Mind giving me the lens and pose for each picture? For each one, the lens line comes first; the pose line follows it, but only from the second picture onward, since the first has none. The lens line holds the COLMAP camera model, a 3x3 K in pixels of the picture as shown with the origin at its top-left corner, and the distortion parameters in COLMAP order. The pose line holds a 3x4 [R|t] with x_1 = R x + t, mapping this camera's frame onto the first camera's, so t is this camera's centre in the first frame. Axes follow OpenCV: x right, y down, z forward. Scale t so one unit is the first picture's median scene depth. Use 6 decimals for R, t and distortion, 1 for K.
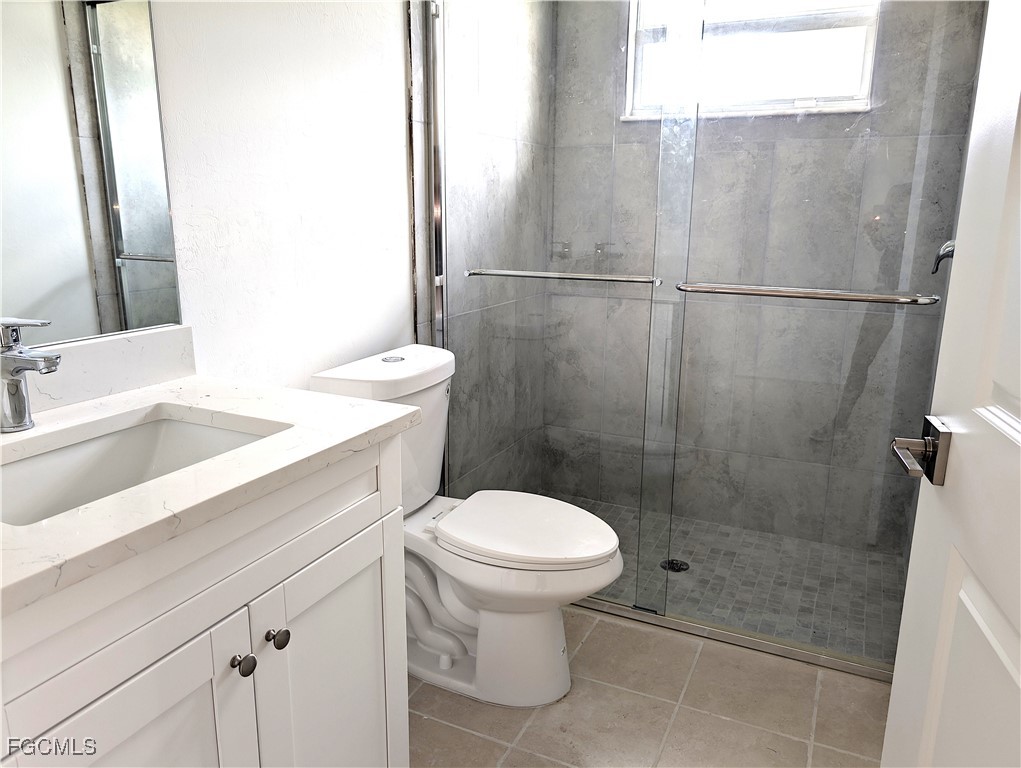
lens RADIAL K [[748.6, 0, 510.5], [0, 748.6, 384.0], [0, 0, 1]] dist [-0.031470, -0.001851]
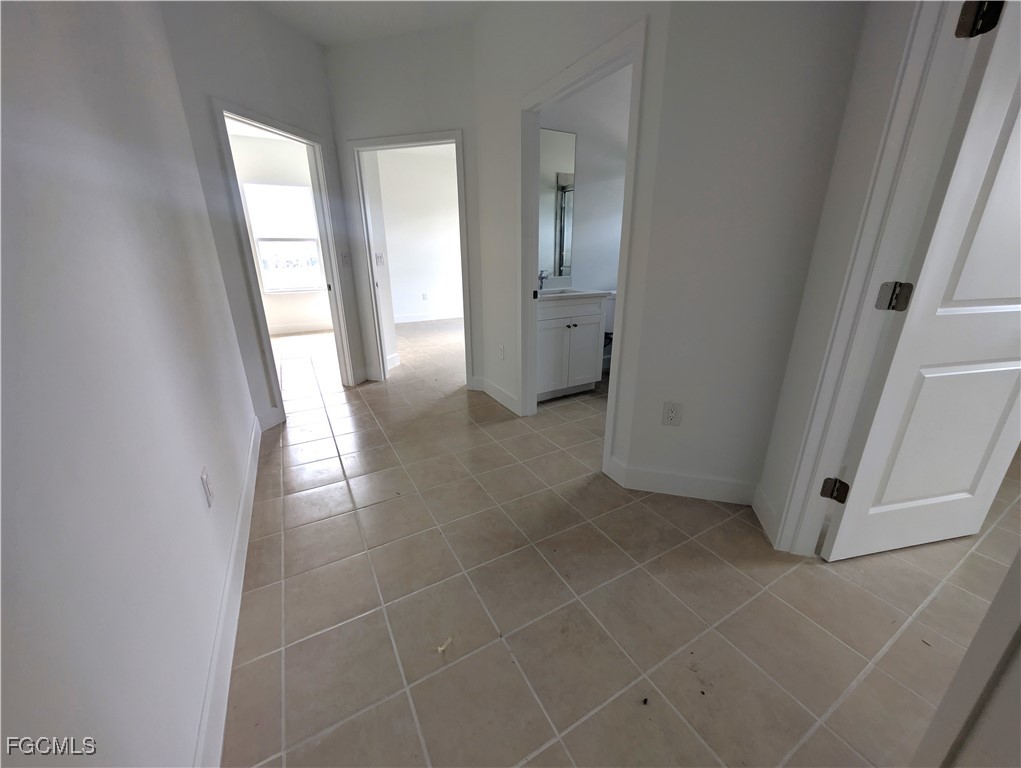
lens RADIAL K [[390.5, 0, 510.5], [0, 390.5, 384.0], [0, 0, 1]] dist [0.001359, 0.000041]
pose [[0.815863, 0.174024, -0.551438, 0.847813], [-0.125532, 0.984200, 0.124870, 0.384405], [0.564455, -0.032654, 0.824818, -1.484956]]
